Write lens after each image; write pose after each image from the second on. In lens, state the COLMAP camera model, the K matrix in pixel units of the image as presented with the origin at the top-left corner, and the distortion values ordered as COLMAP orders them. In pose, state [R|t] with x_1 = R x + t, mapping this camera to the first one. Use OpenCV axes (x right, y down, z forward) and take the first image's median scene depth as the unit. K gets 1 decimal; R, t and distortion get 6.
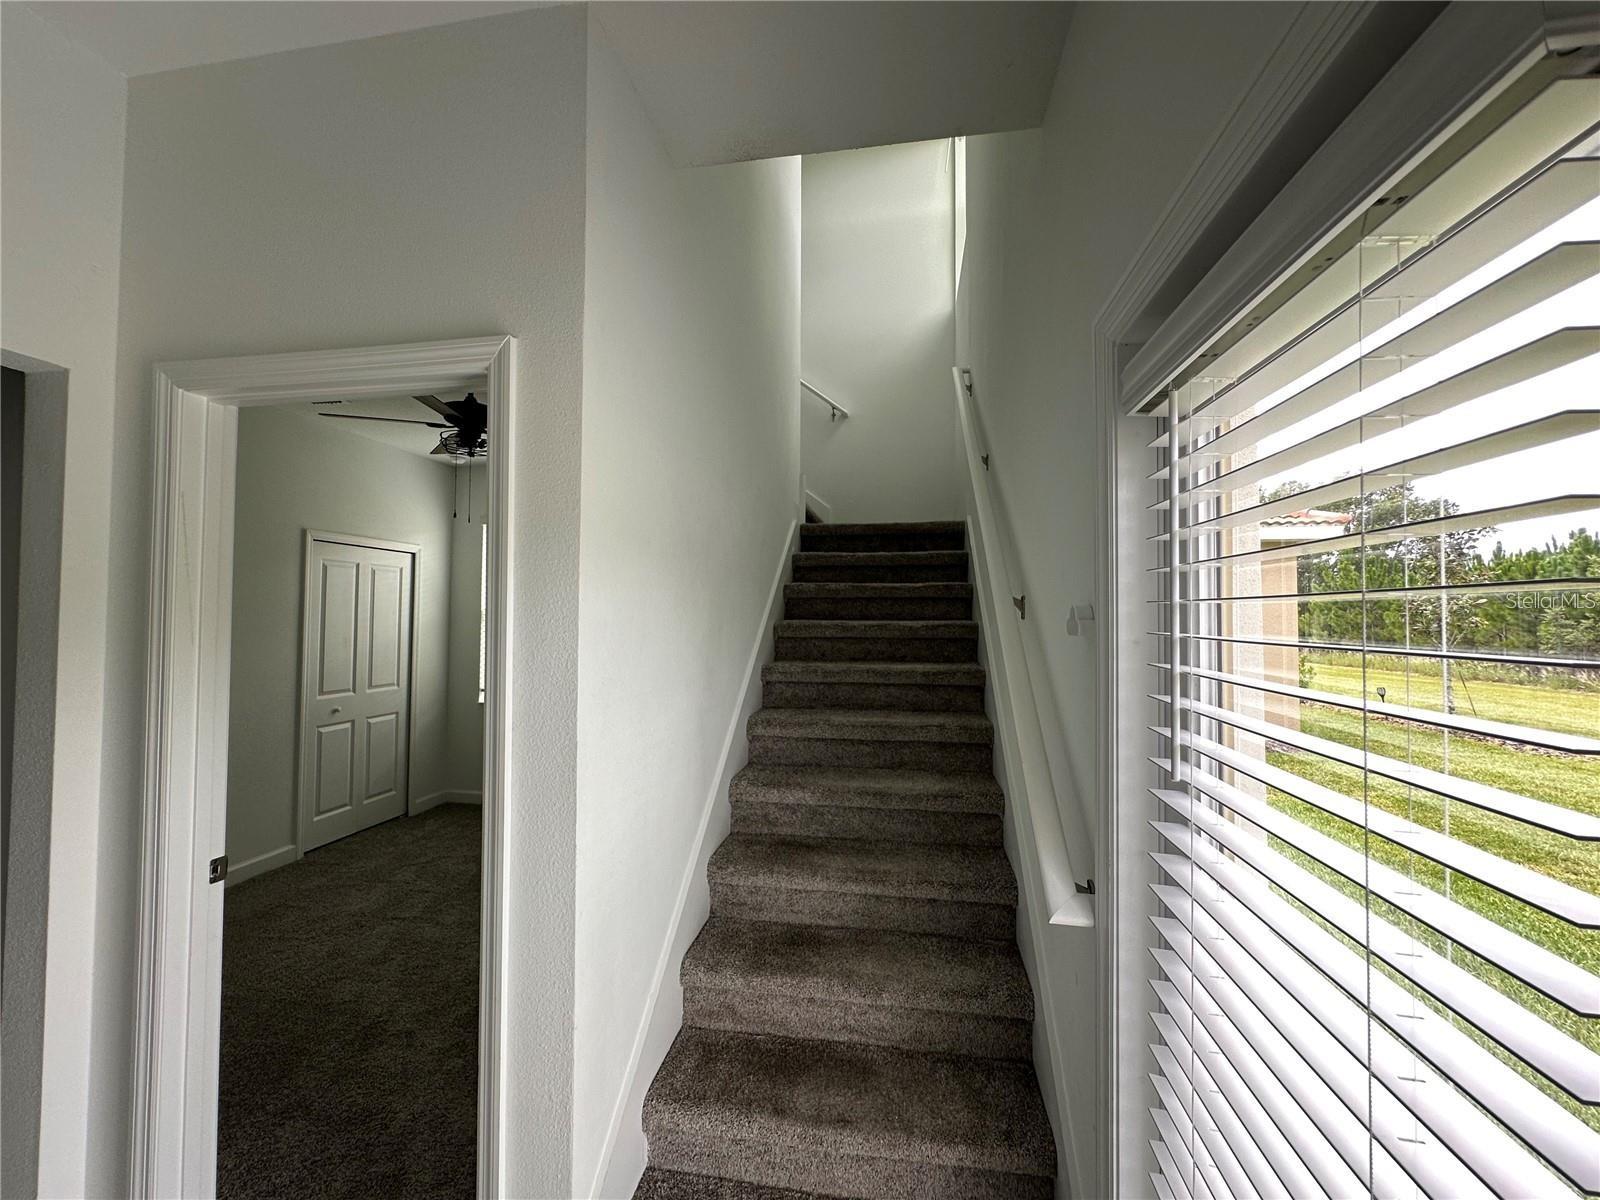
lens RADIAL K [[640.6, 0, 798.0], [0, 640.6, 601.6], [0, 0, 1]] dist [-0.001851, 0.000209]
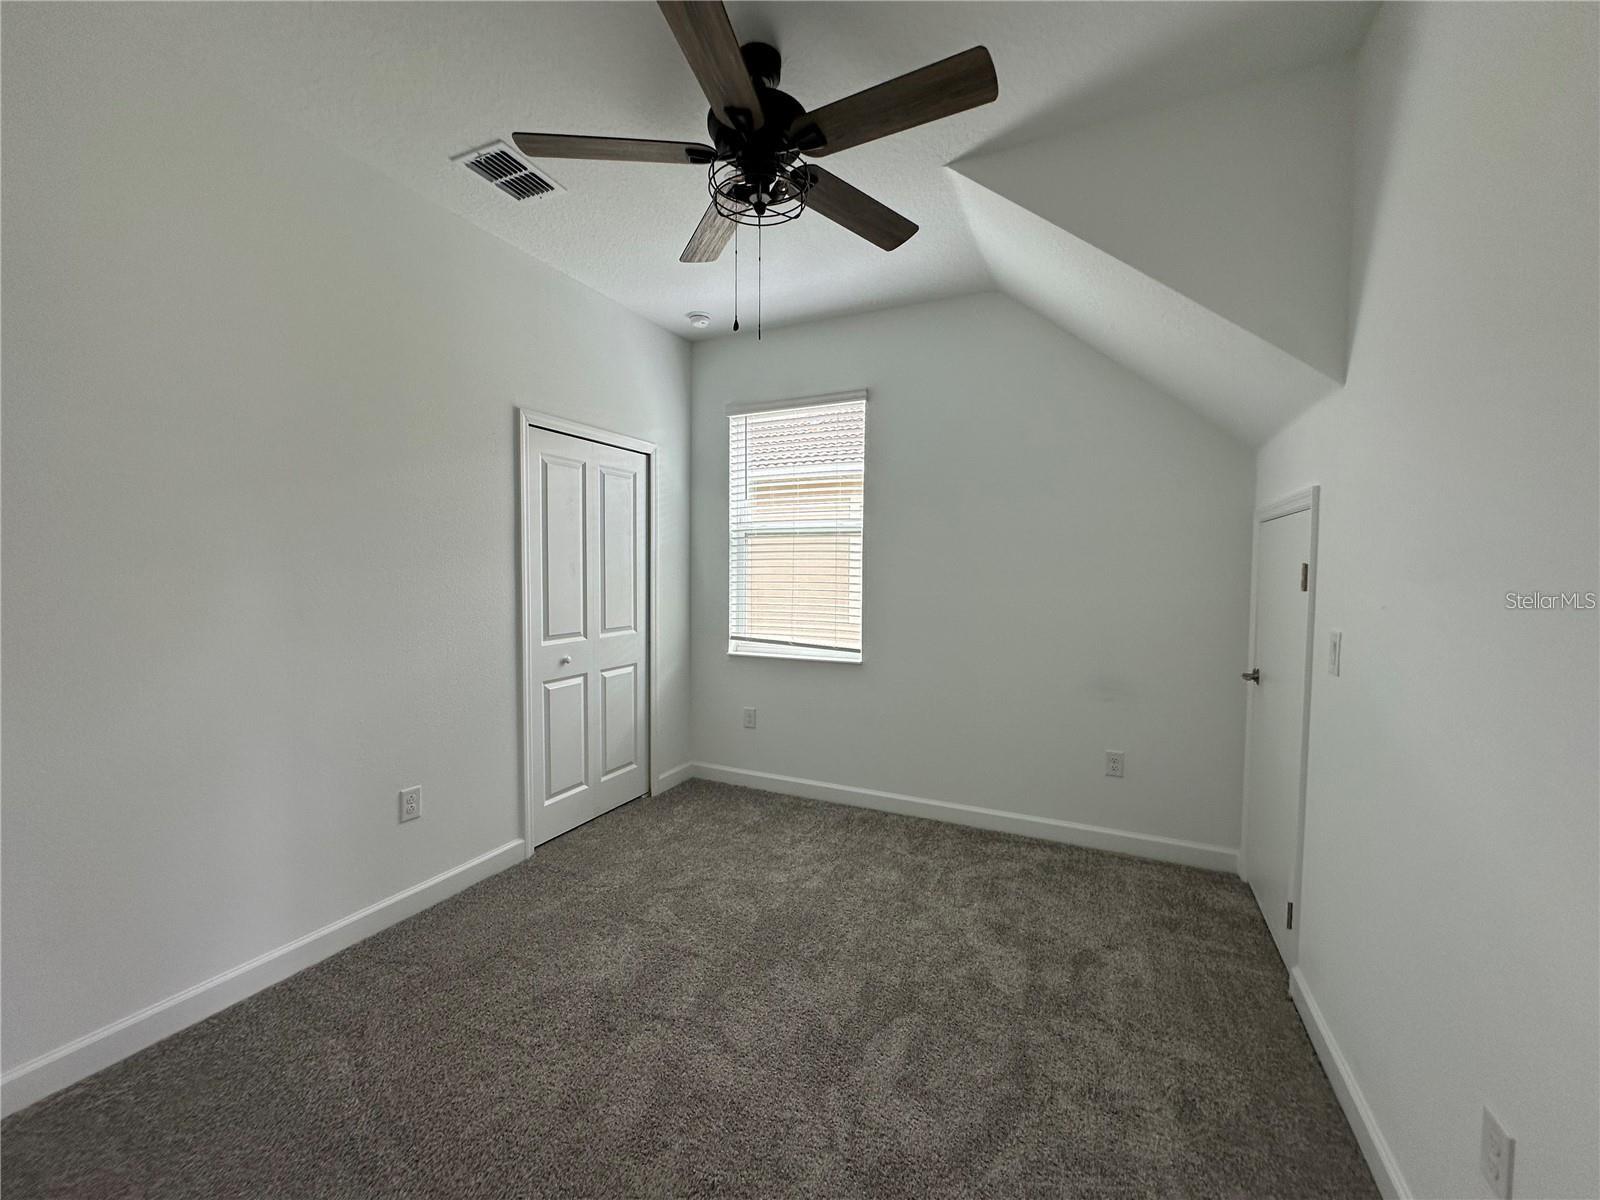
lens RADIAL K [[640.6, 0, 799.5], [0, 640.6, 602.8], [0, 0, 1]] dist [-0.001851, 0.000209]
pose [[0.960808, 0.016287, -0.276735, -0.249836], [0.006632, 0.996637, 0.081680, 0.043224], [0.277134, -0.080314, 0.957469, 0.360286]]
